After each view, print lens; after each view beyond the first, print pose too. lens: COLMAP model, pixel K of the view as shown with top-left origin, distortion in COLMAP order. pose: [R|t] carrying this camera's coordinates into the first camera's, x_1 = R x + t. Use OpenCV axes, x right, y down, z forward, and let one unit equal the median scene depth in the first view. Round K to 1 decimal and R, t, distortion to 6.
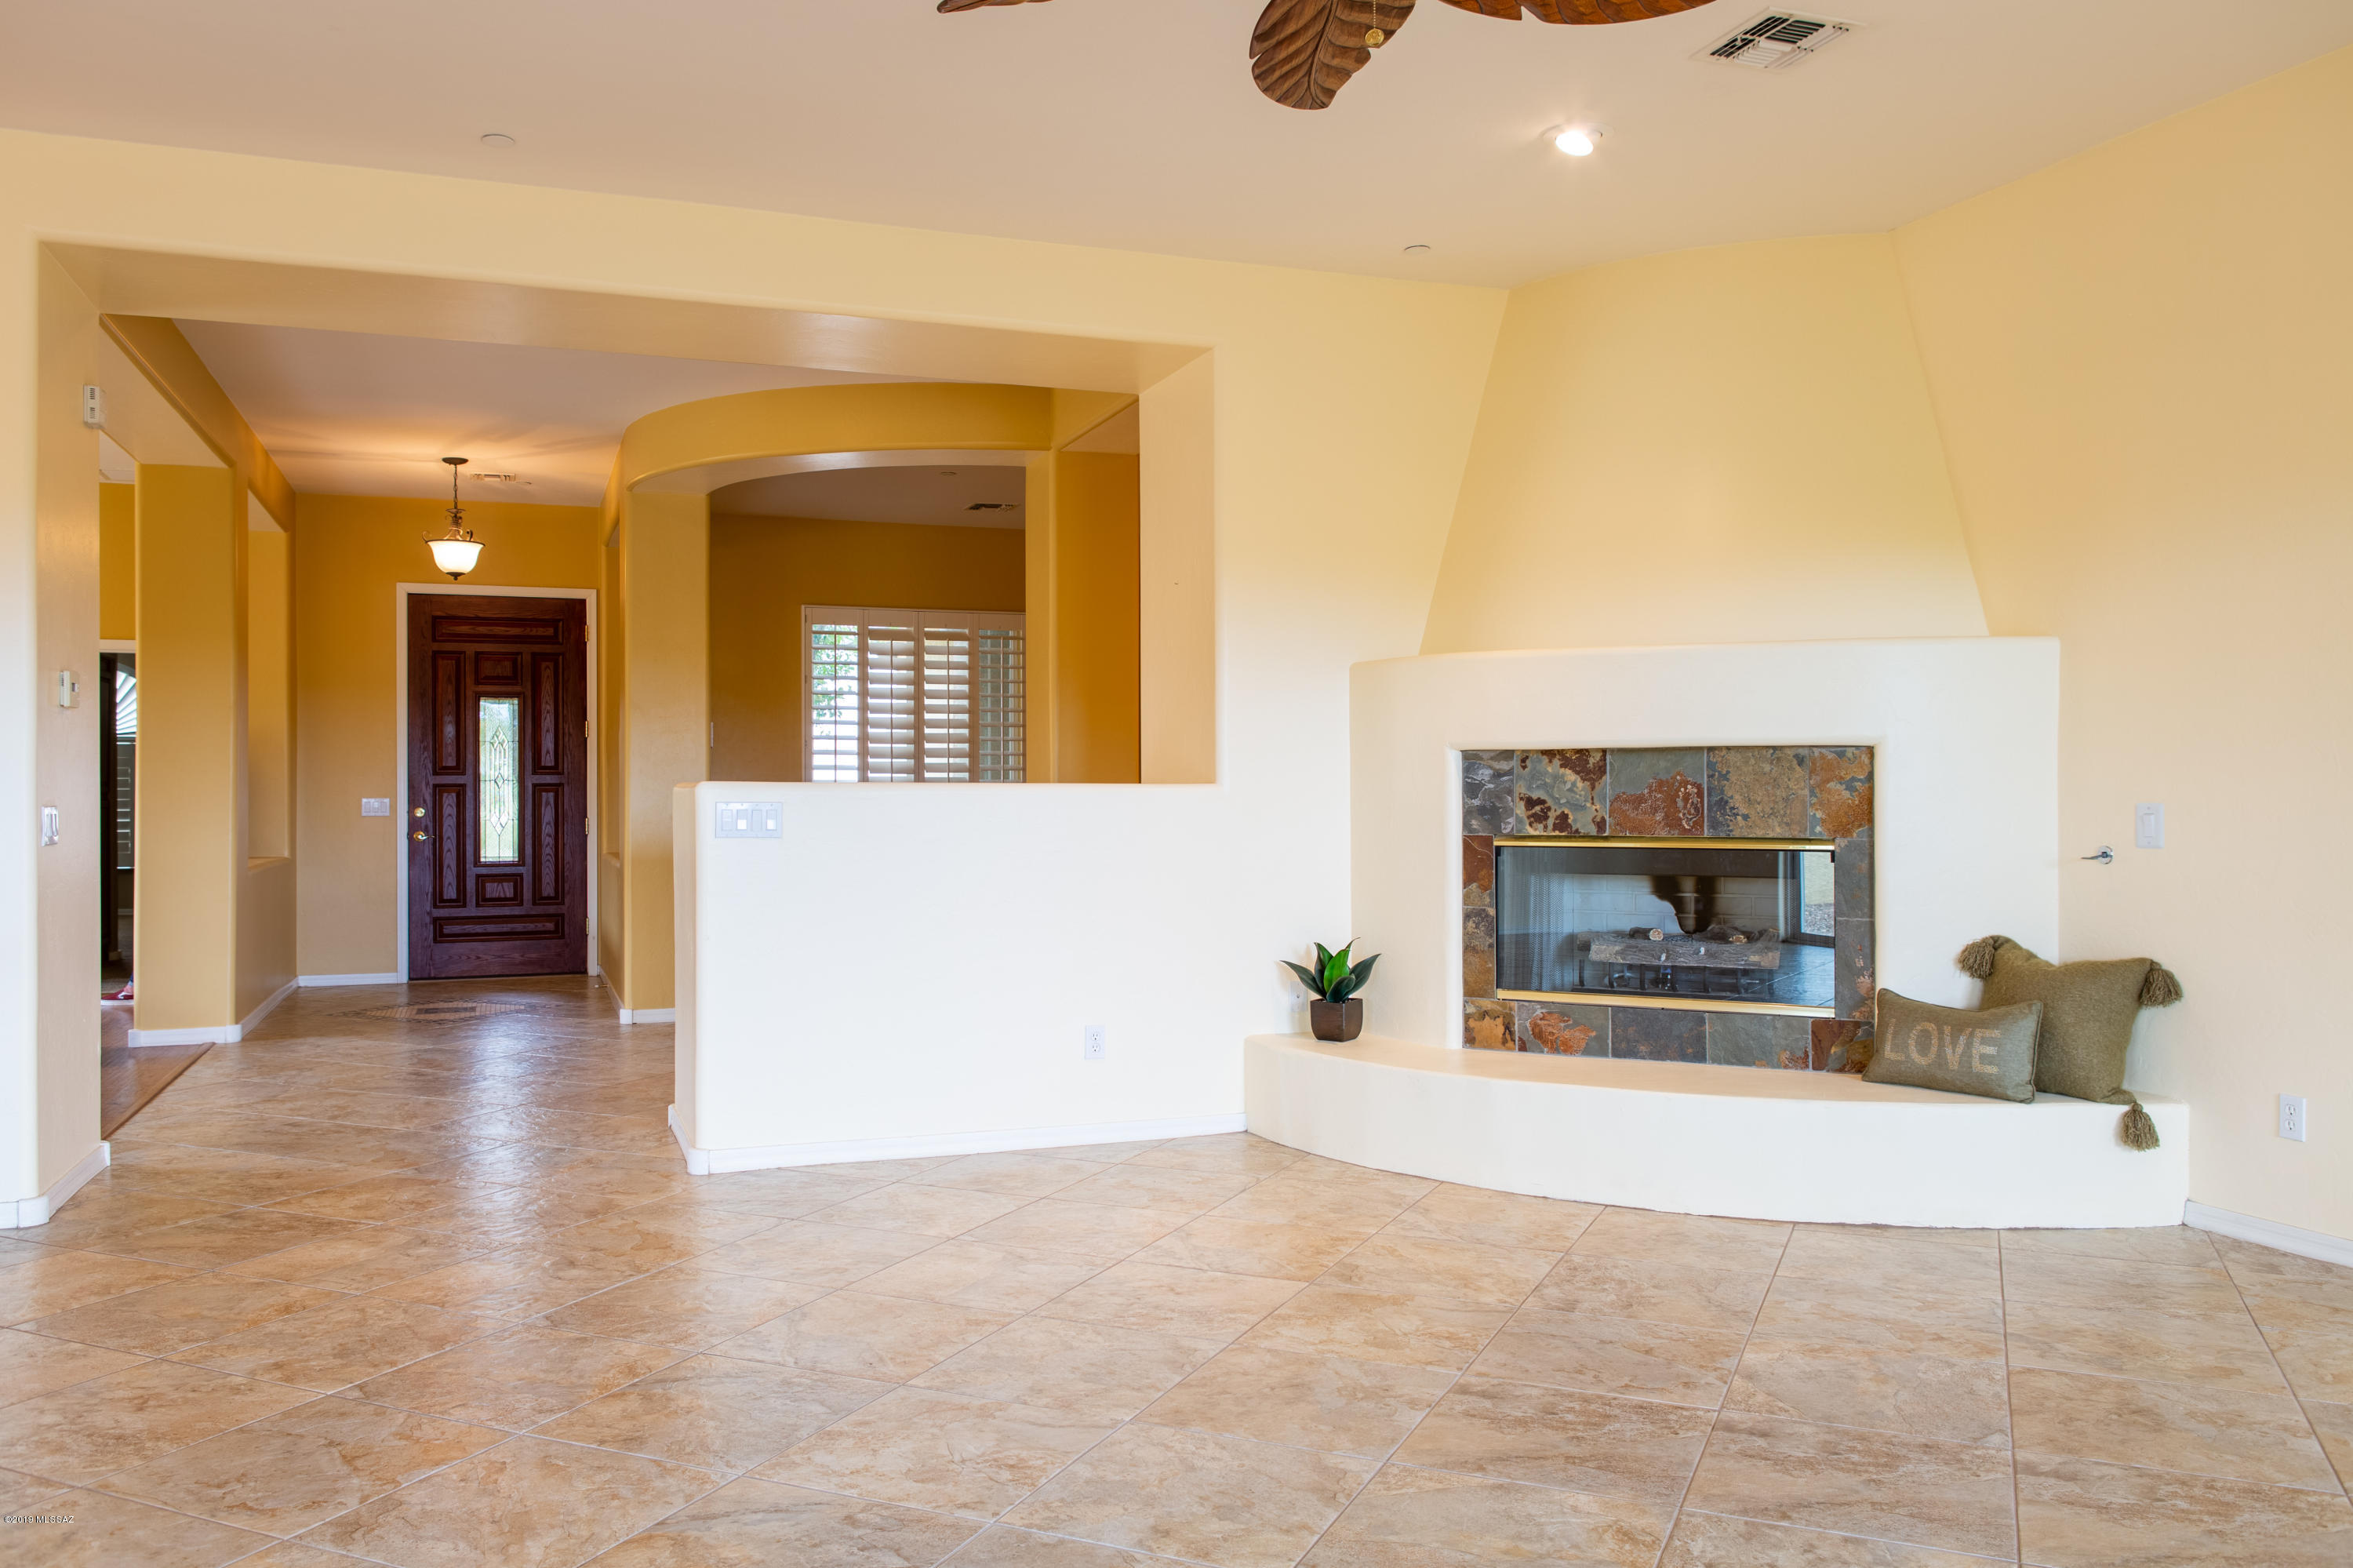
lens RADIAL K [[1767.0, 0, 1178.0], [0, 1767.0, 751.1], [0, 0, 1]] dist [0.004899, 0.002448]
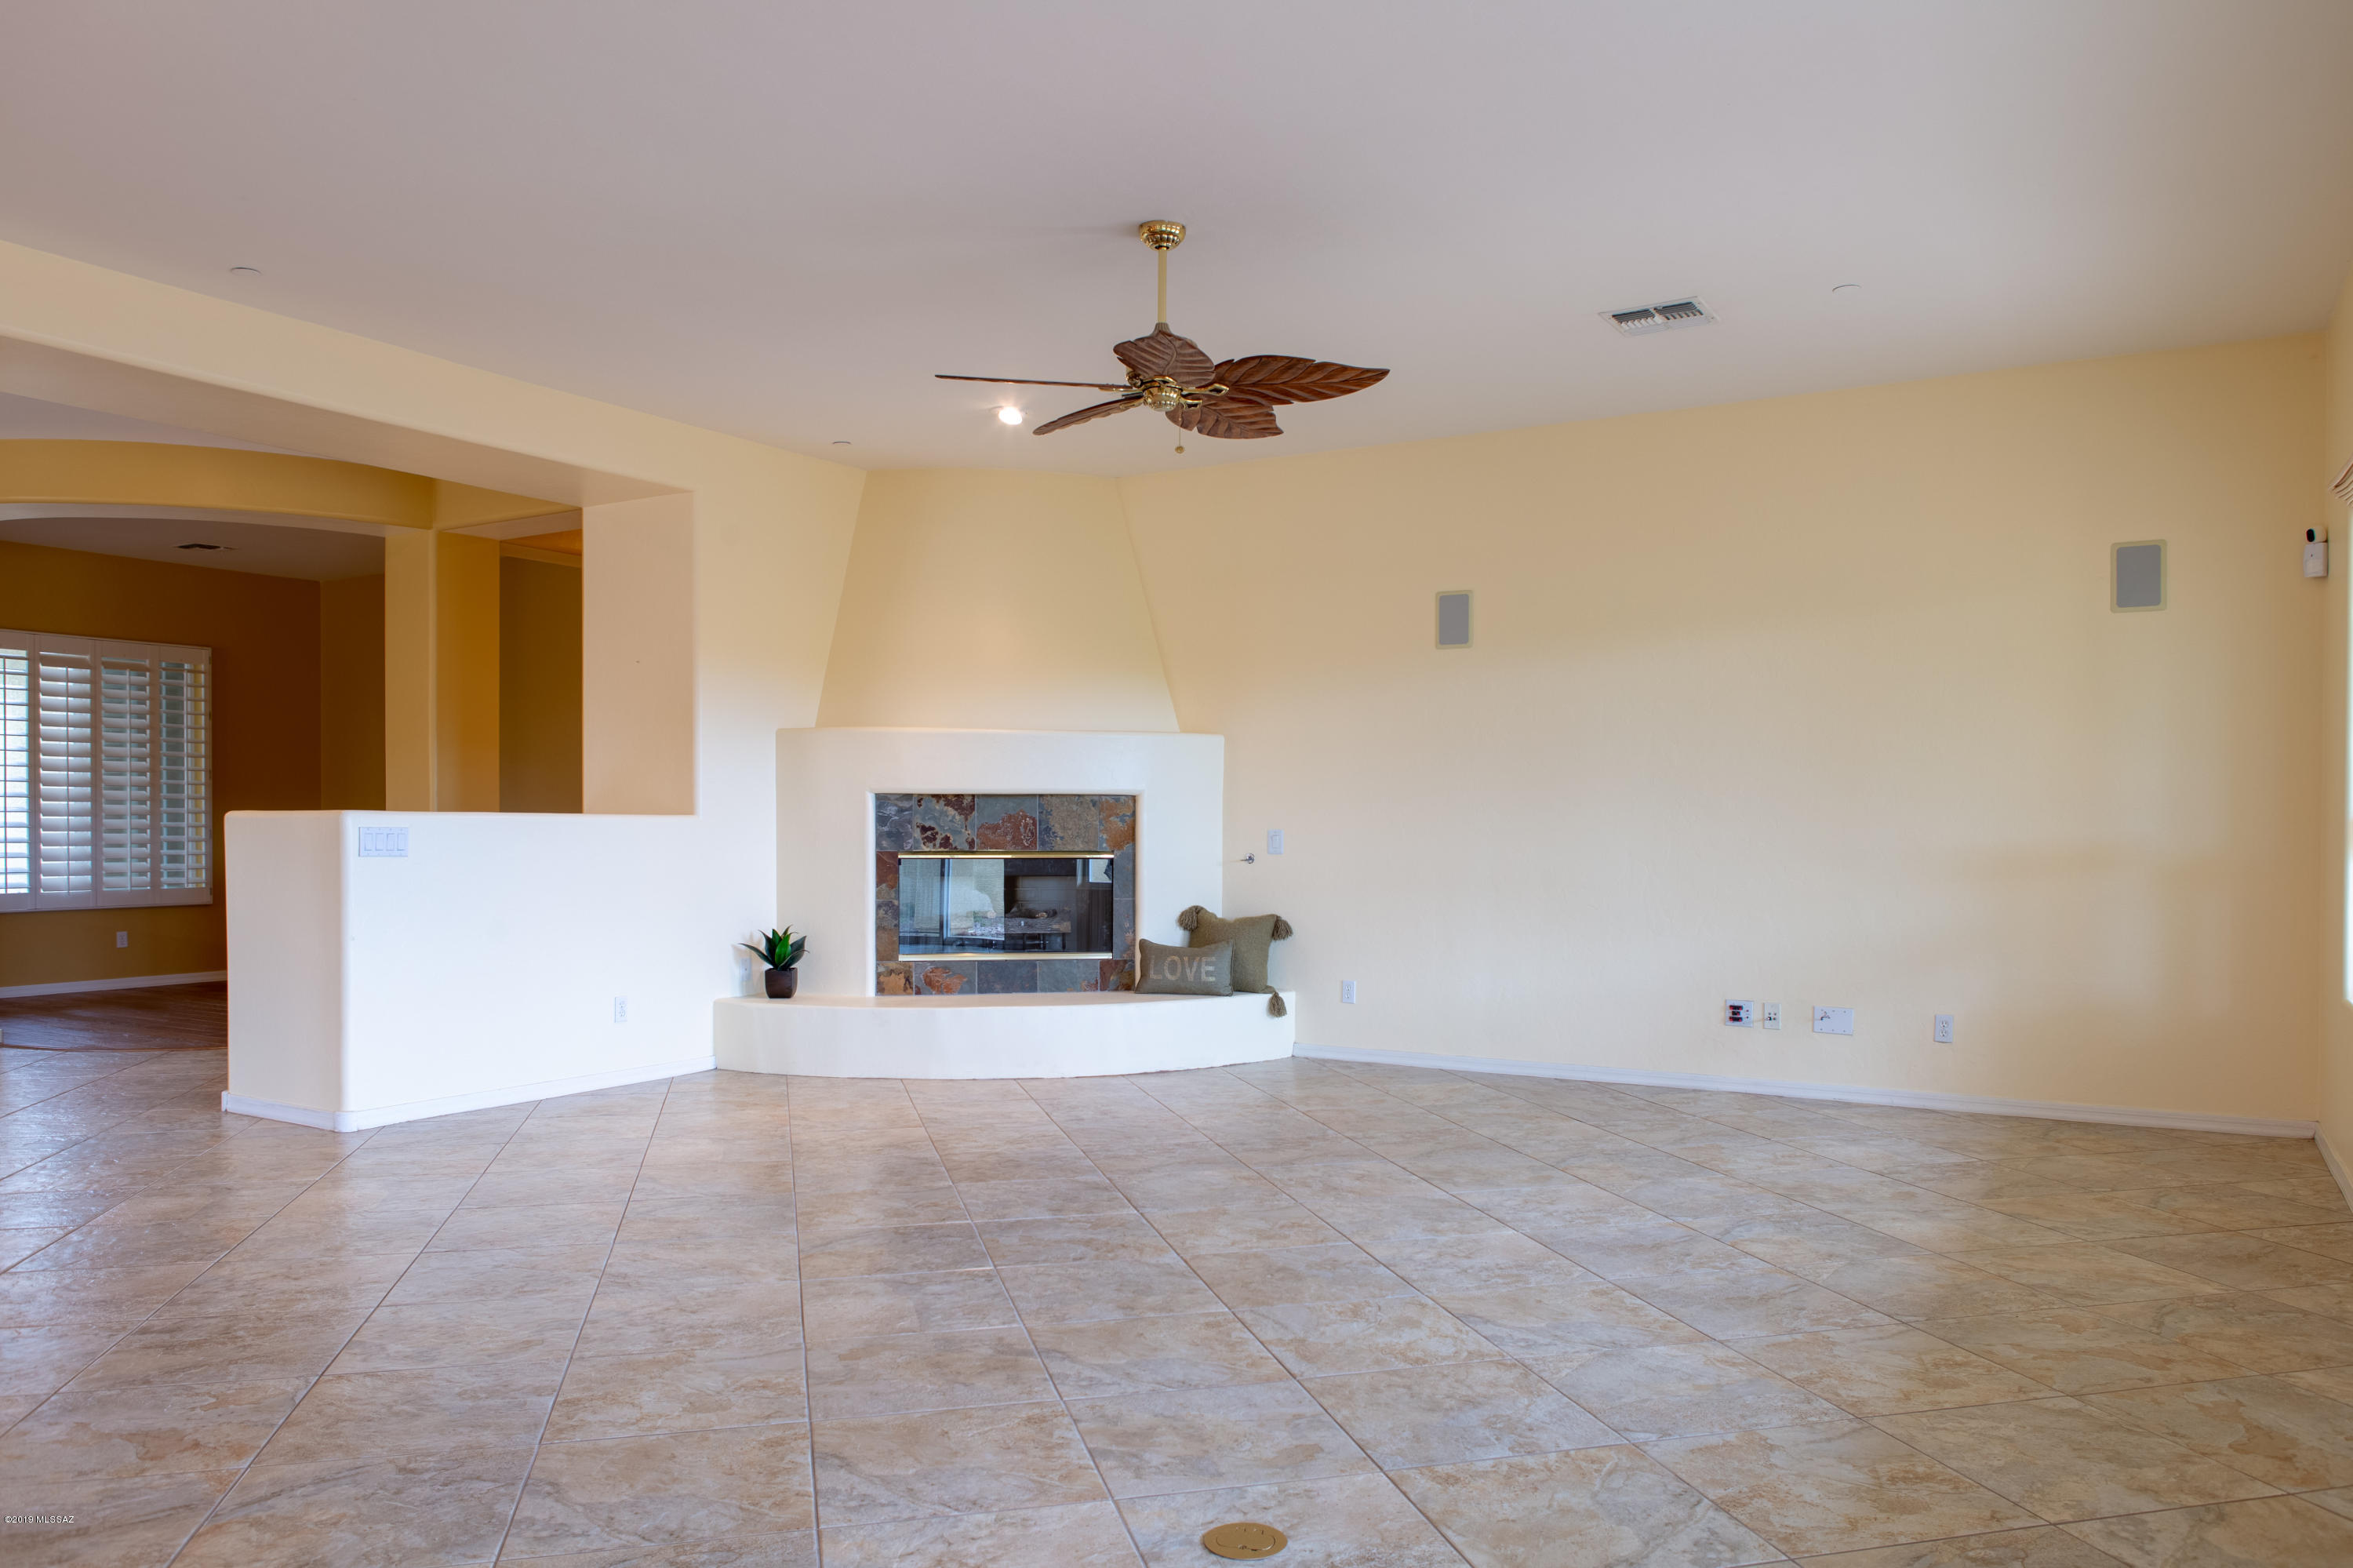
lens RADIAL K [[1613.5, 0, 1176.5], [0, 1613.5, 784.0], [0, 0, 1]] dist [-0.018691, -0.000345]
pose [[0.787090, 0.019774, 0.616522, -0.485610], [-0.018422, 0.999794, -0.008548, -0.001474], [-0.616563, -0.004630, 0.787292, -0.215775]]
